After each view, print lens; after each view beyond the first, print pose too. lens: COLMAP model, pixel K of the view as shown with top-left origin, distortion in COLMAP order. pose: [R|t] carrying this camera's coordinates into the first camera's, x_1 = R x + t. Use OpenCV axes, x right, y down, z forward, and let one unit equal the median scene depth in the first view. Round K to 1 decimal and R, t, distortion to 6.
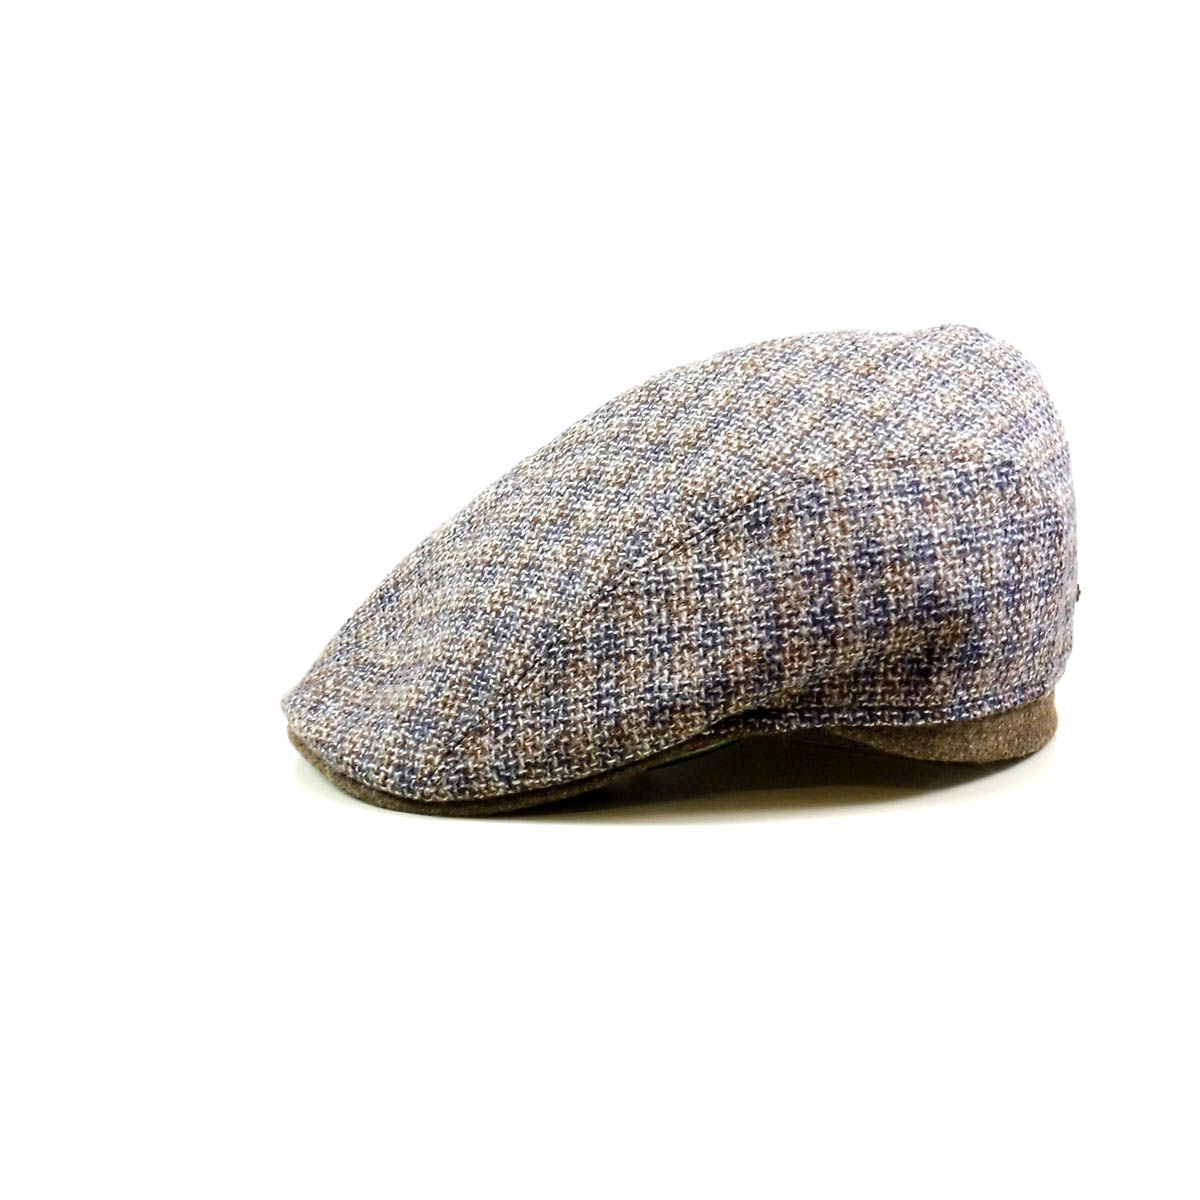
lens RADIAL K [[3611.1, 0, 599.9], [0, 3611.1, 596.0], [0, 0, 1]] dist [0.929277, 0.000000]
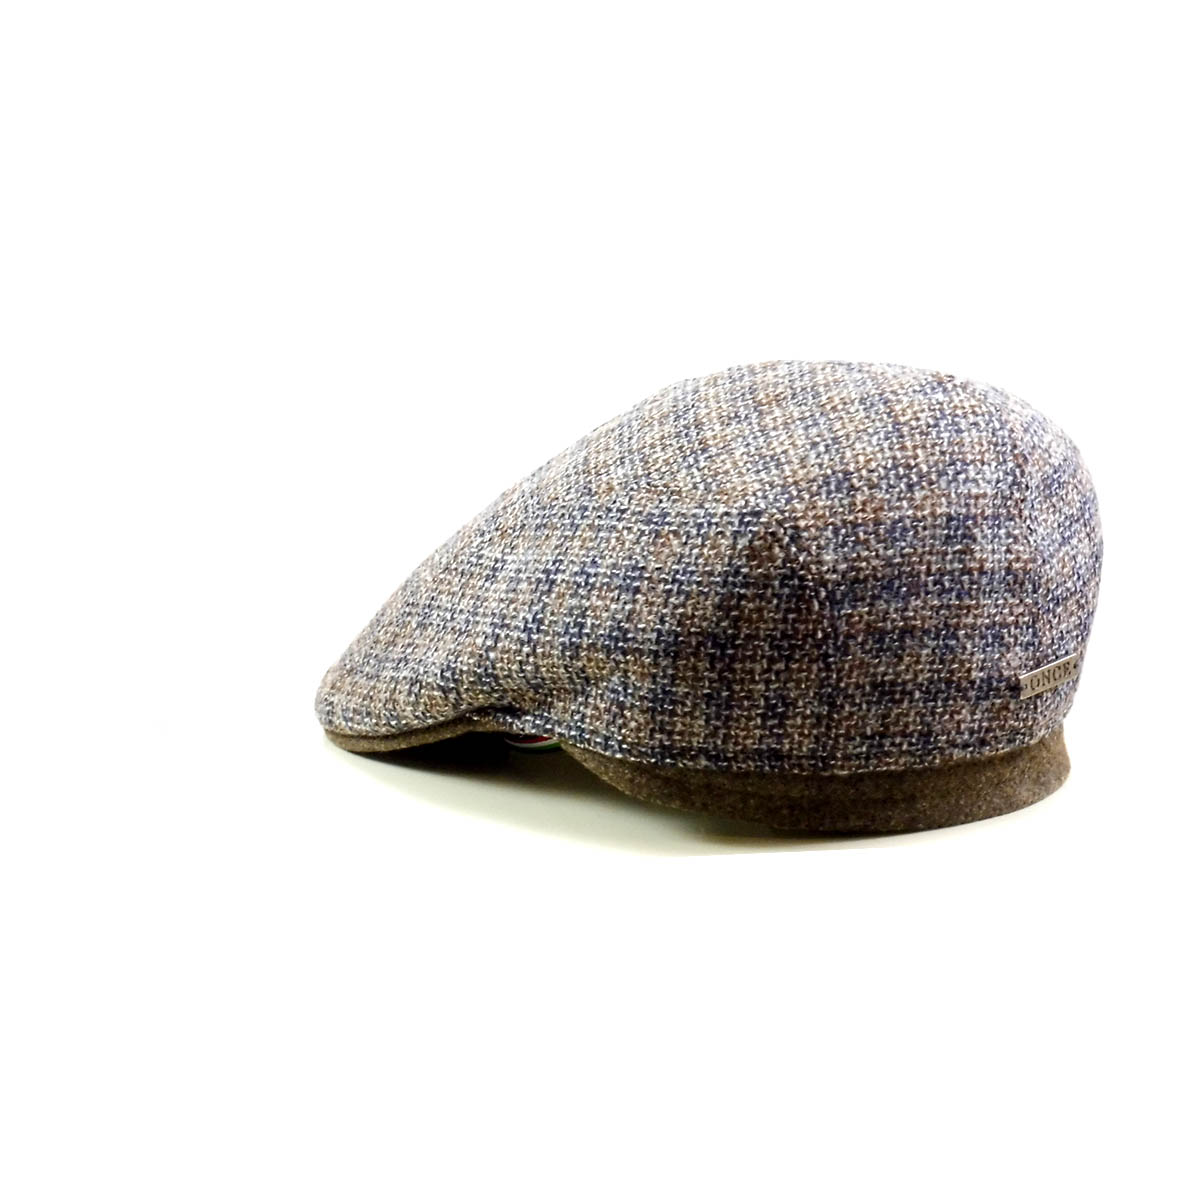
lens RADIAL K [[3611.1, 0, 597.9], [0, 3611.1, 601.3], [0, 0, 1]] dist [0.929277, 0.000000]
pose [[0.610800, 0.192340, -0.768068, 0.823703], [-0.178846, 0.978491, 0.102809, -0.104675], [0.771322, 0.074570, 0.632062, 0.381365]]
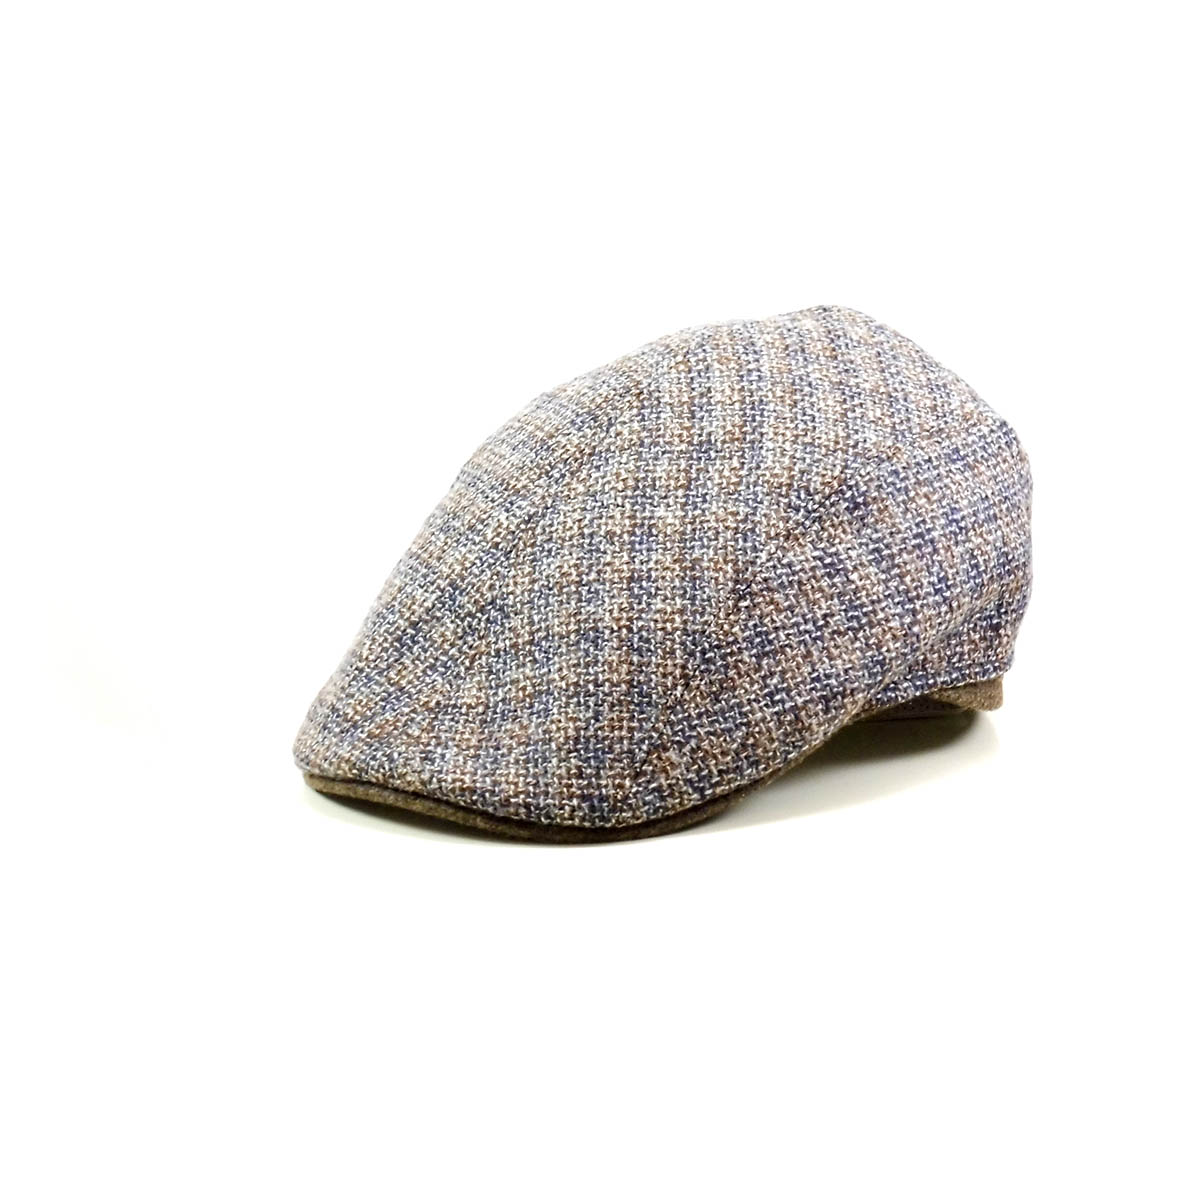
lens RADIAL K [[3611.1, 0, 603.9], [0, 3611.1, 600.7], [0, 0, 1]] dist [0.929277, 0.000000]
pose [[0.817601, -0.132590, 0.560311, -0.593589], [0.136254, 0.990039, 0.035459, -0.039380], [-0.559431, 0.047354, 0.827523, 0.190396]]
